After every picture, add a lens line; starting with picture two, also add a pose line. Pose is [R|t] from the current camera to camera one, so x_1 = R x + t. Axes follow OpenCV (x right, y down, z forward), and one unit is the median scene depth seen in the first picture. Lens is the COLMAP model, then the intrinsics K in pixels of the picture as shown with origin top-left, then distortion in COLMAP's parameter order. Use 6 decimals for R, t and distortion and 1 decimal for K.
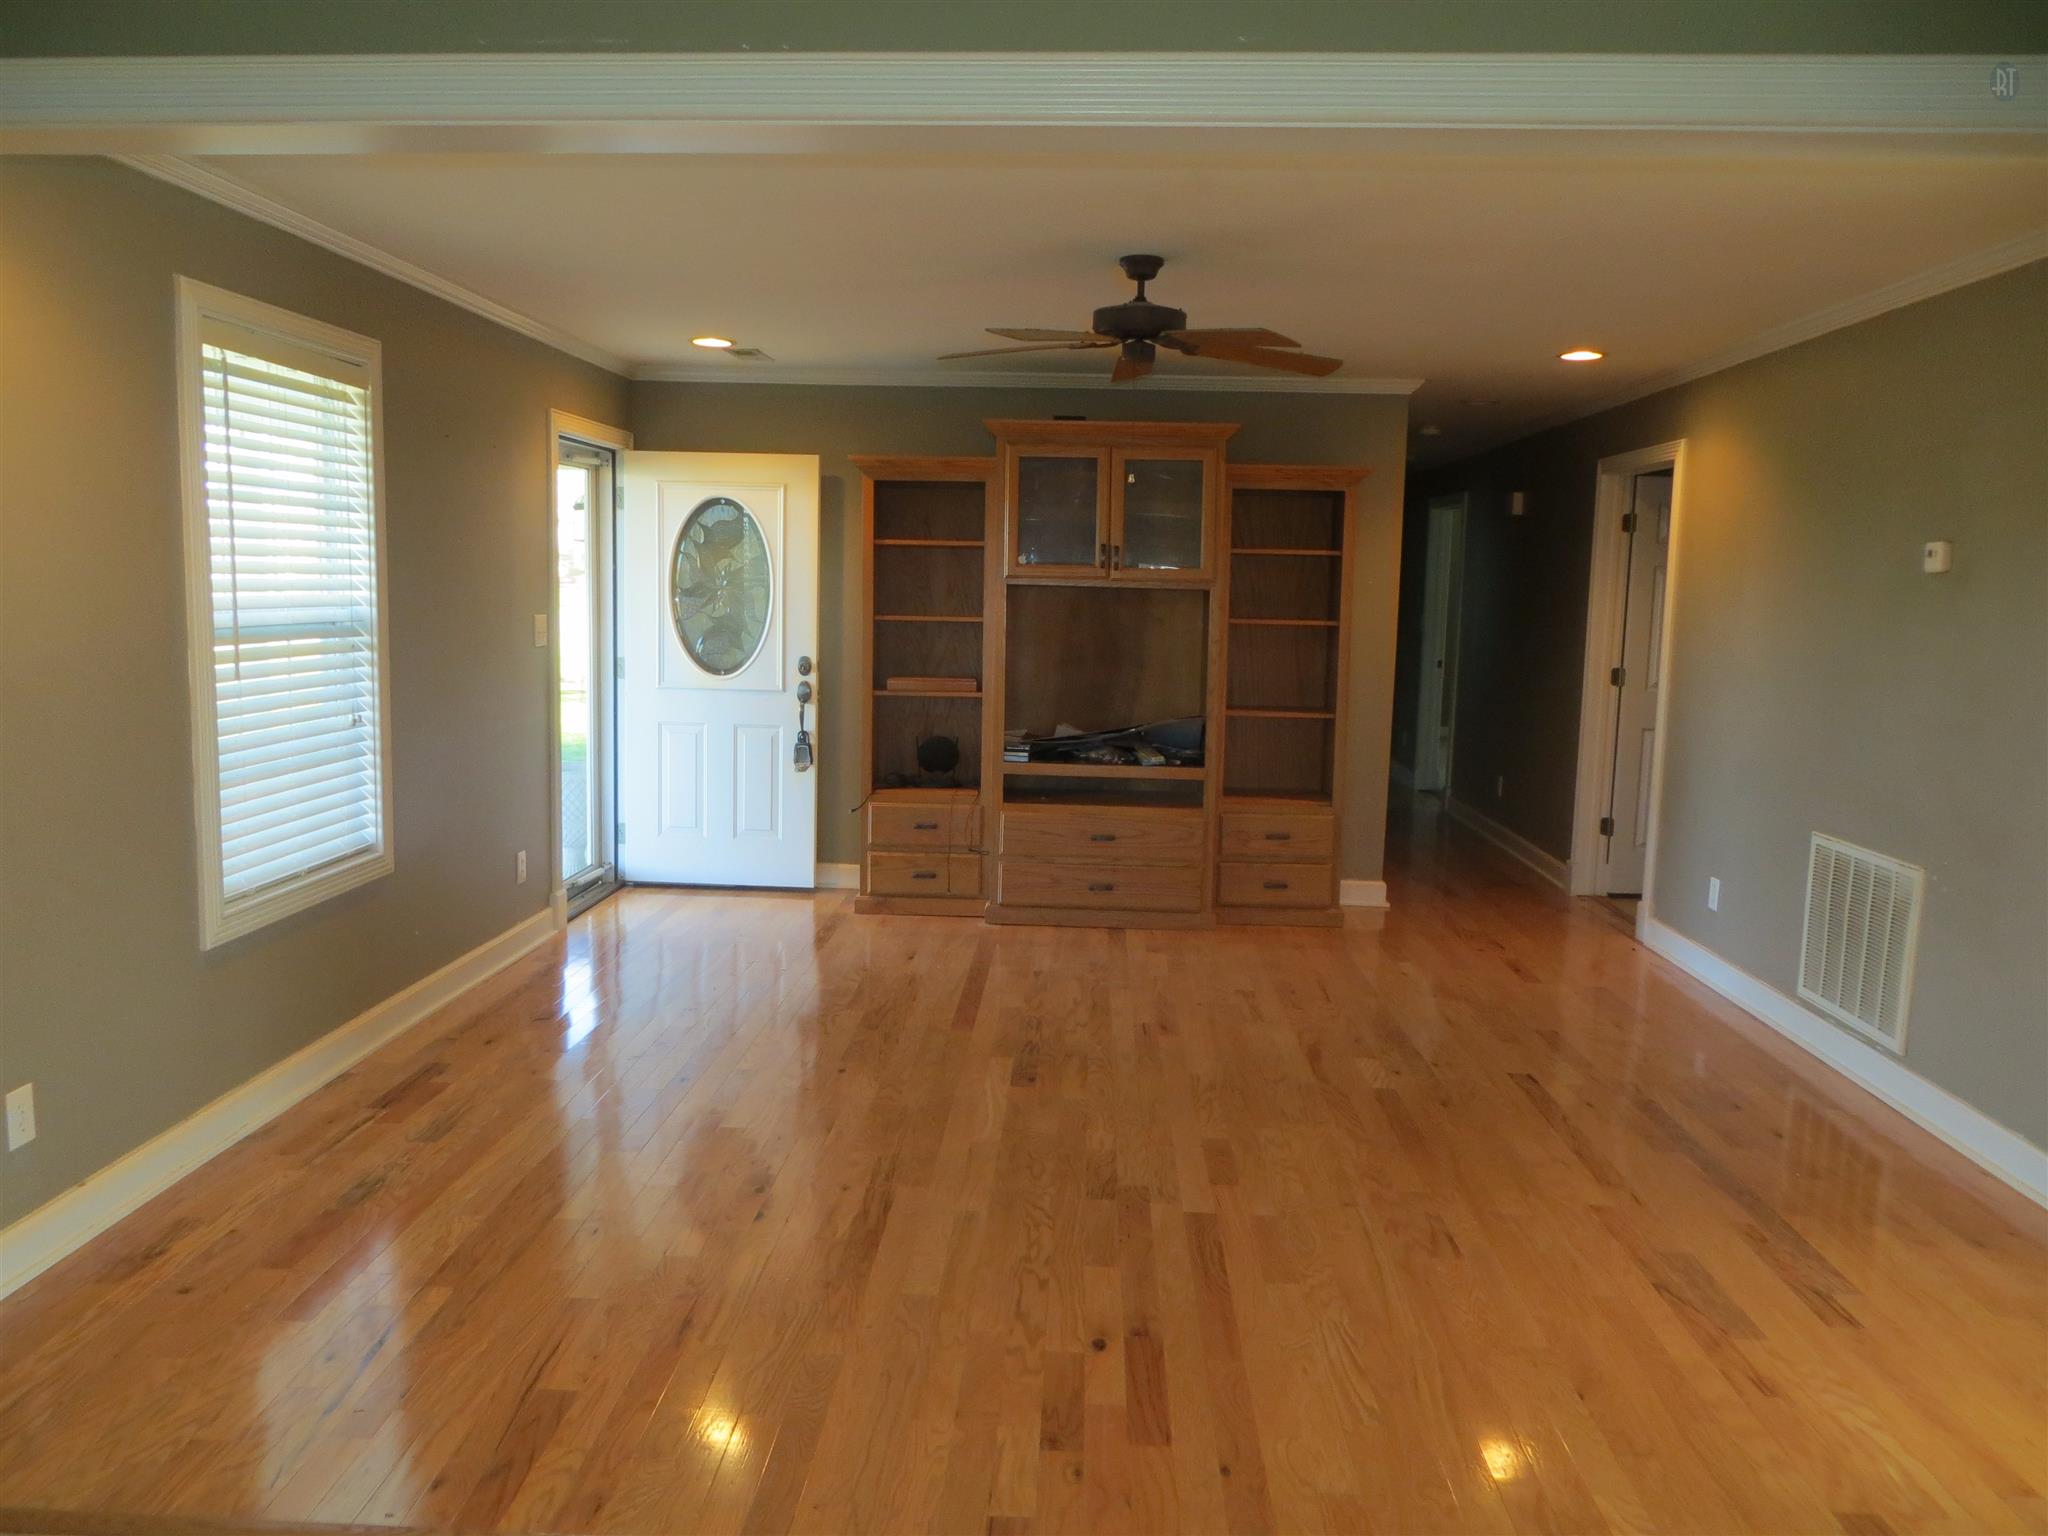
lens RADIAL K [[1596.3, 0, 1012.8], [0, 1596.3, 774.0], [0, 0, 1]] dist [-0.013485, 0.005819]
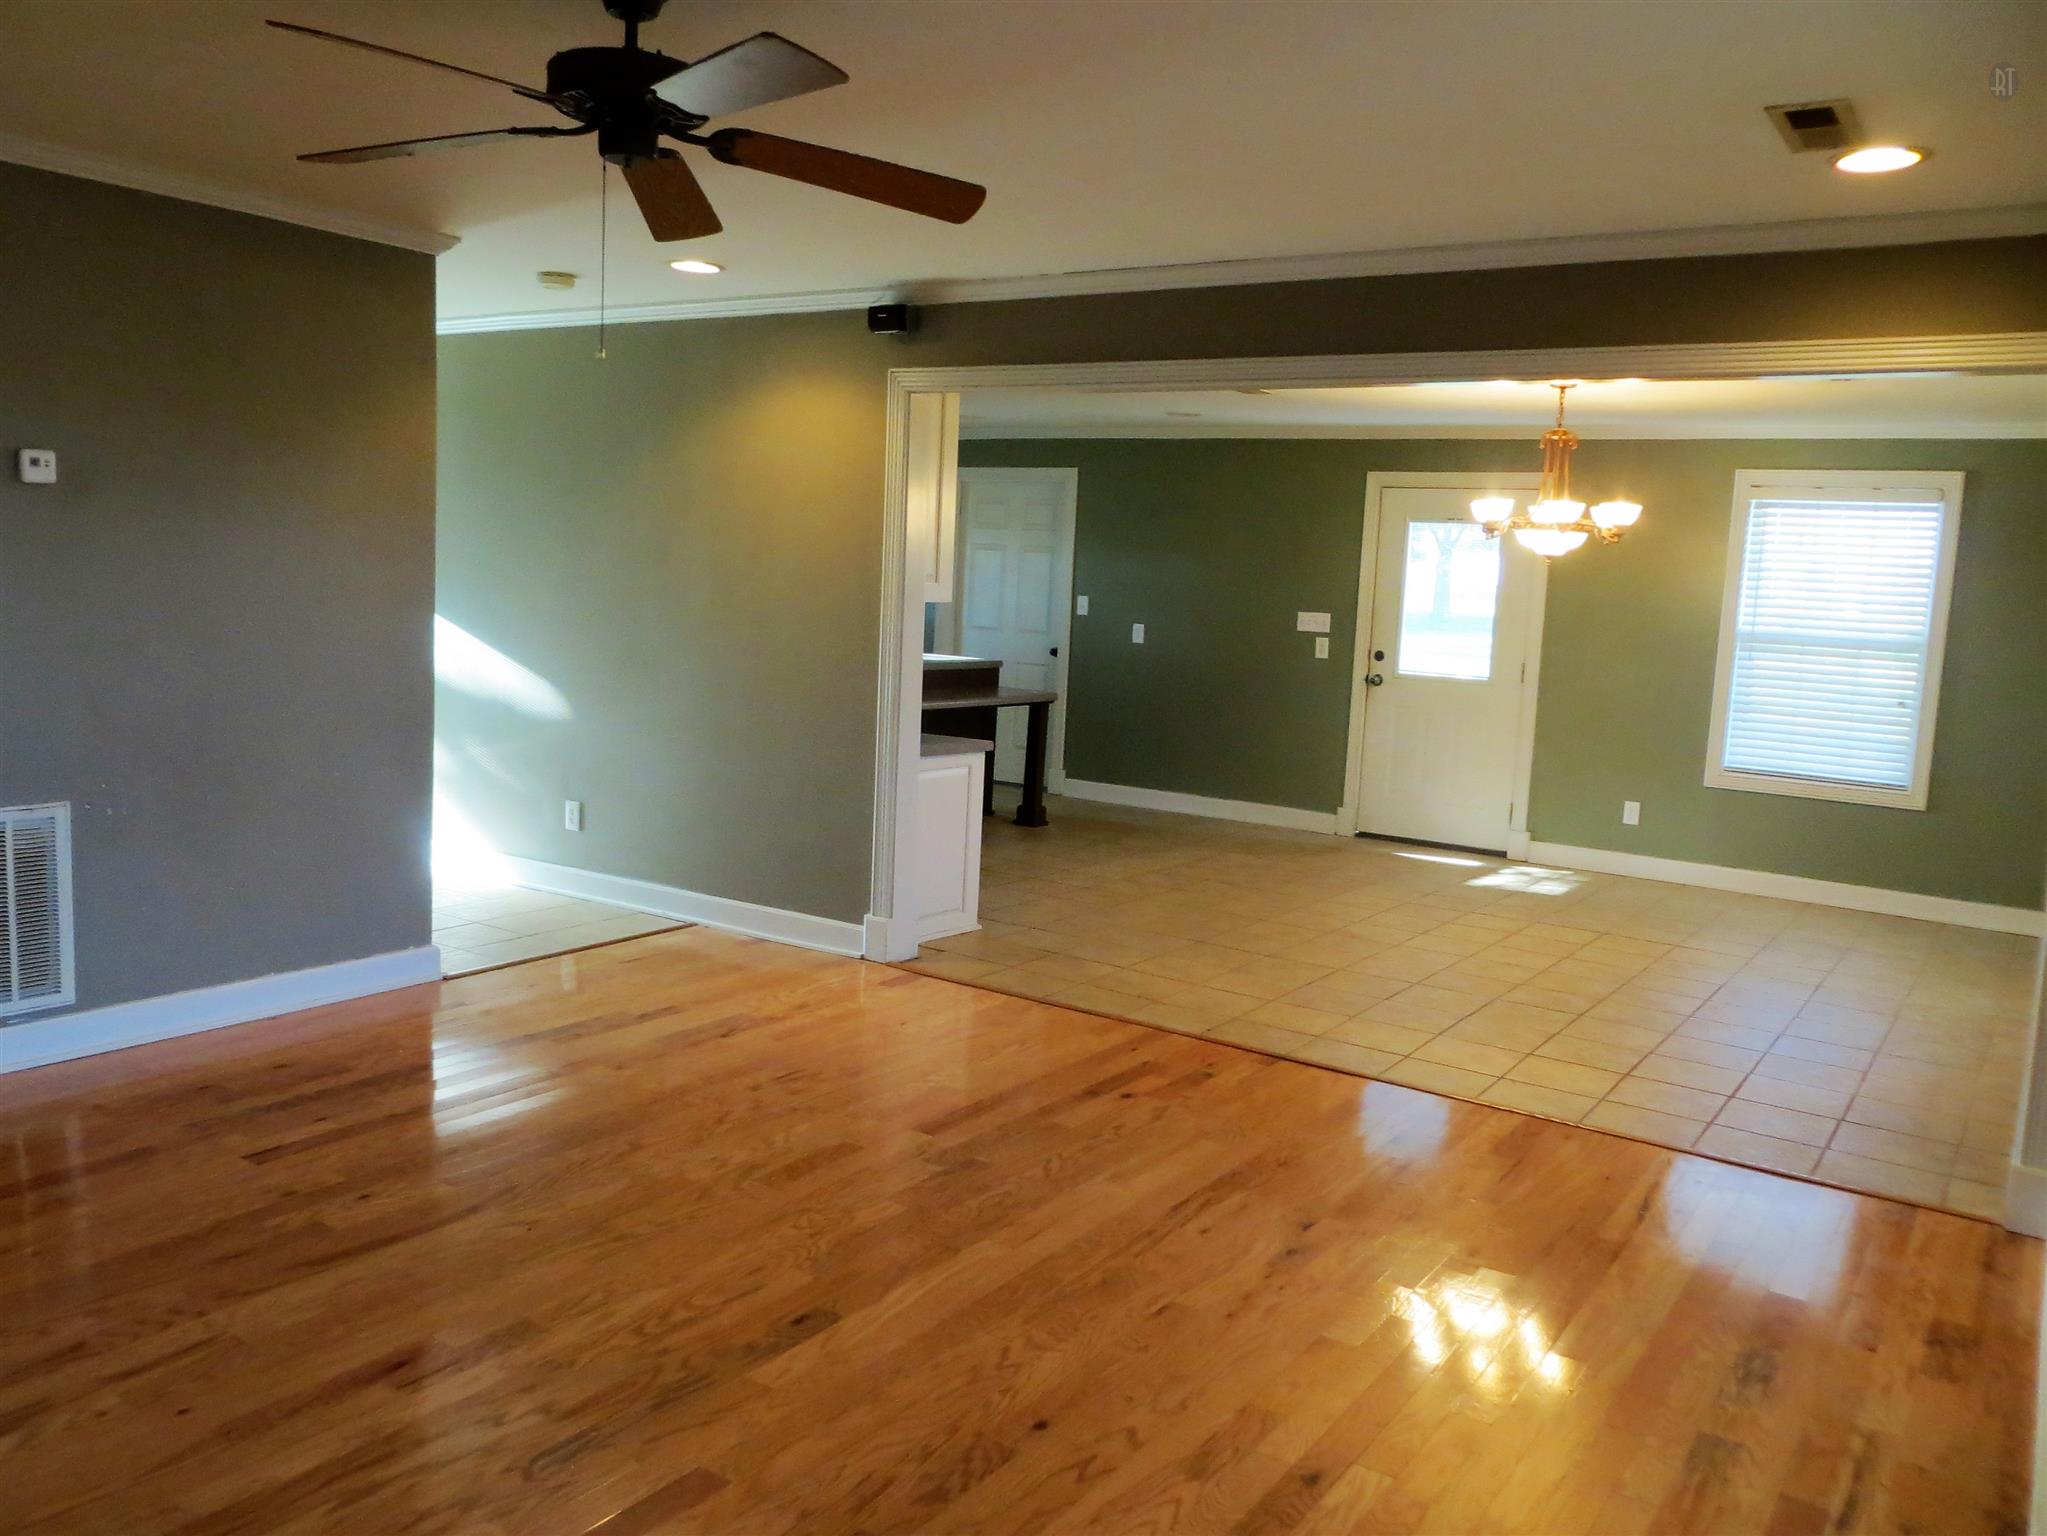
lens RADIAL K [[1595.5, 0, 1024.8], [0, 1595.5, 771.2], [0, 0, 1]] dist [-0.013485, 0.005819]
pose [[-0.858831, -0.131877, 0.494993, -0.433528], [-0.009888, 0.970382, 0.241375, -0.221248], [-0.512164, 0.202406, -0.834697, 1.747333]]
